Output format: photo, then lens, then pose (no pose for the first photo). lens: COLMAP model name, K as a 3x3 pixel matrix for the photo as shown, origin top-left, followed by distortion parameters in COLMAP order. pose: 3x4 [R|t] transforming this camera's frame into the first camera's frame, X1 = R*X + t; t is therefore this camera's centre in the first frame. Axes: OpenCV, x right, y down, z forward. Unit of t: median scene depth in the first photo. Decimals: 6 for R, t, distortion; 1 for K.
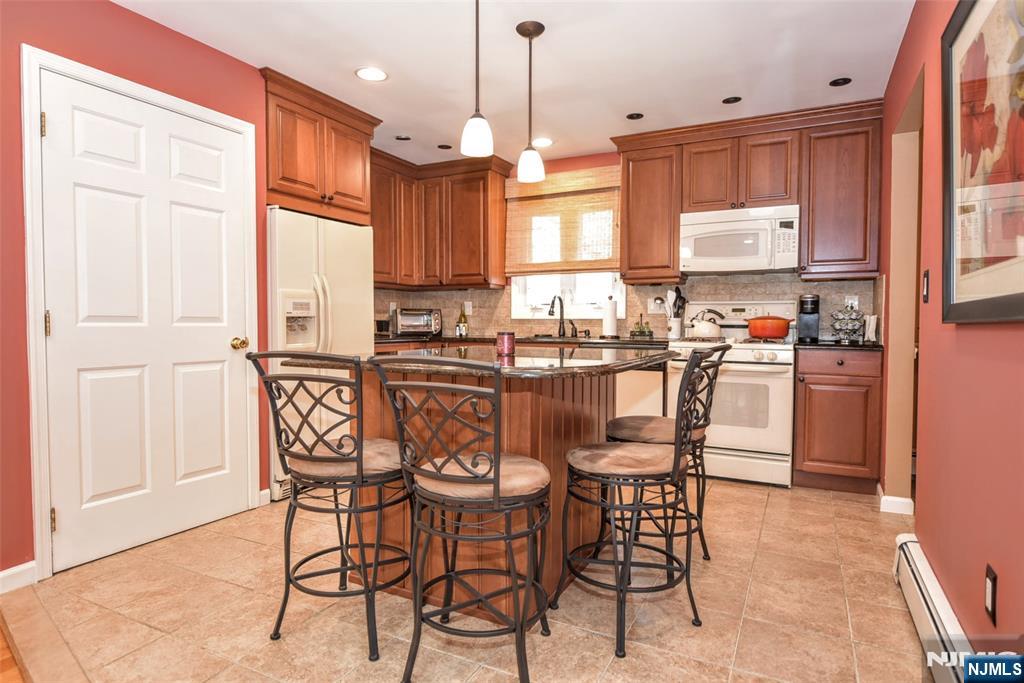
lens RADIAL K [[577.2, 0, 513.8], [0, 577.2, 344.4], [0, 0, 1]] dist [-0.004954, -0.001154]
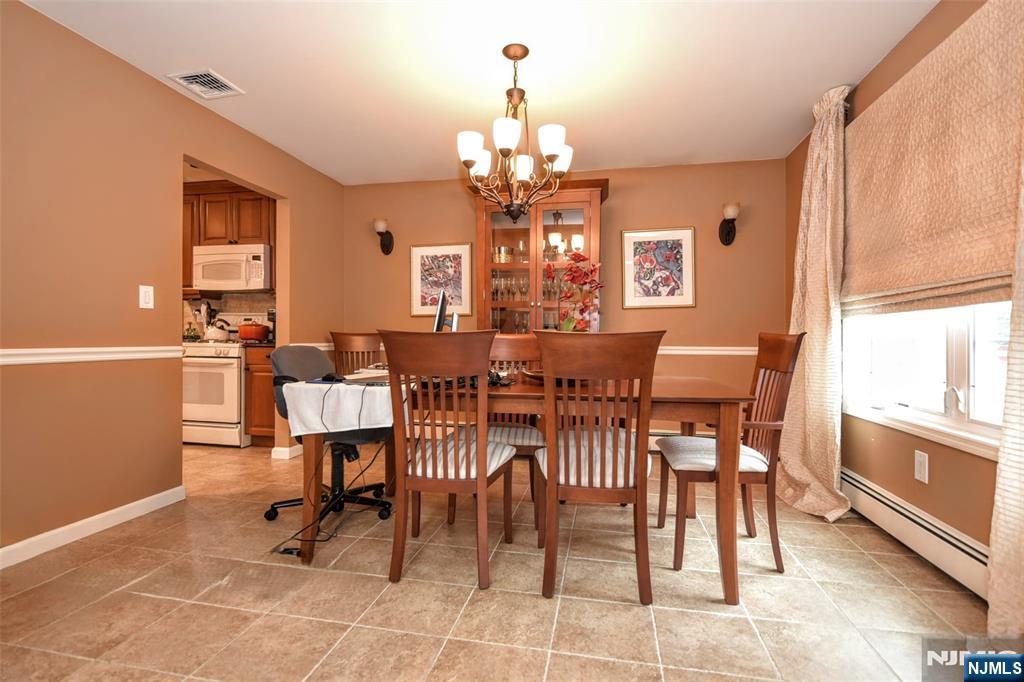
lens RADIAL K [[485.2, 0, 511.8], [0, 485.2, 344.3], [0, 0, 1]] dist [-0.012706, 0.000119]
pose [[0.965361, 0.001424, 0.260912, 0.986173], [0.005199, 0.999682, -0.024691, 0.041556], [-0.260864, 0.025192, 0.965047, -0.357147]]
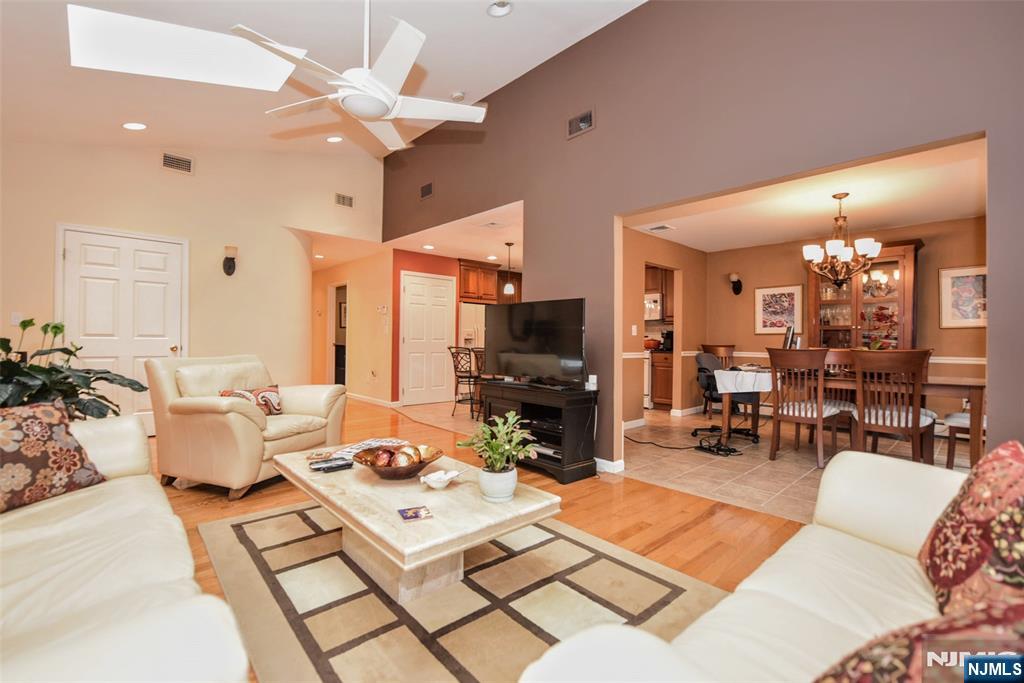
lens RADIAL K [[456.2, 0, 502.9], [0, 456.2, 343.9], [0, 0, 1]] dist [-0.003710, -0.000669]
pose [[0.934818, 0.010085, -0.354985, 0.719130], [-0.021552, 0.999365, -0.028365, 0.049242], [0.354473, 0.034167, 0.934442, -1.300650]]
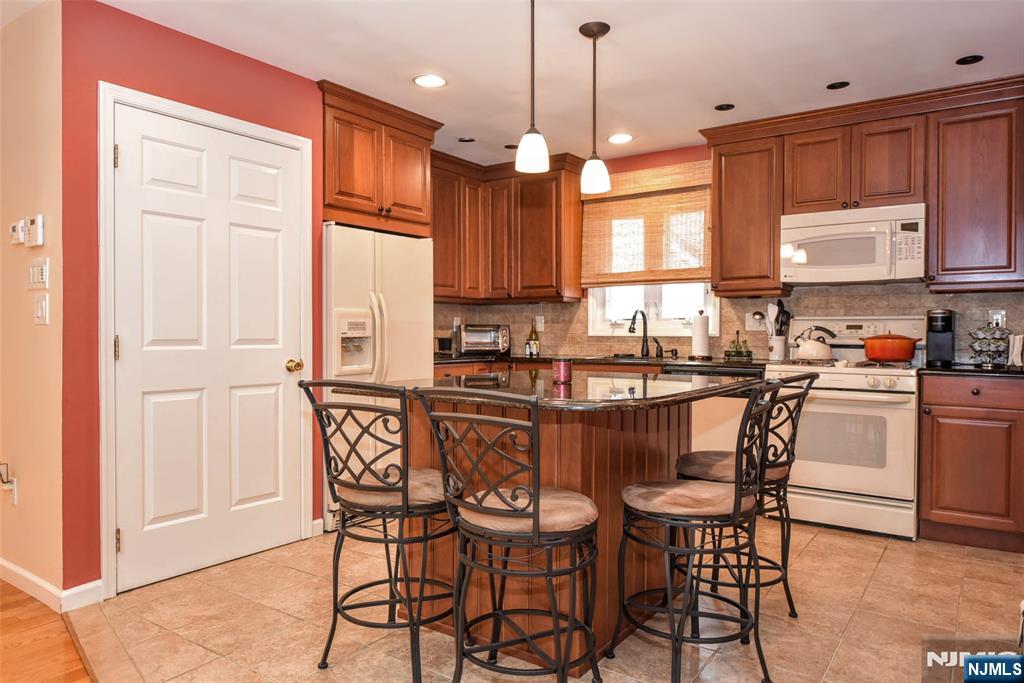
lens RADIAL K [[687.8, 0, 513.2], [0, 687.8, 341.5], [0, 0, 1]] dist [-0.003237, 0.000922]
pose [[0.990162, 0.000753, -0.139920, 0.050803], [-0.004169, 0.999700, -0.024123, -0.017076], [0.139860, 0.024469, 0.989869, -0.094496]]
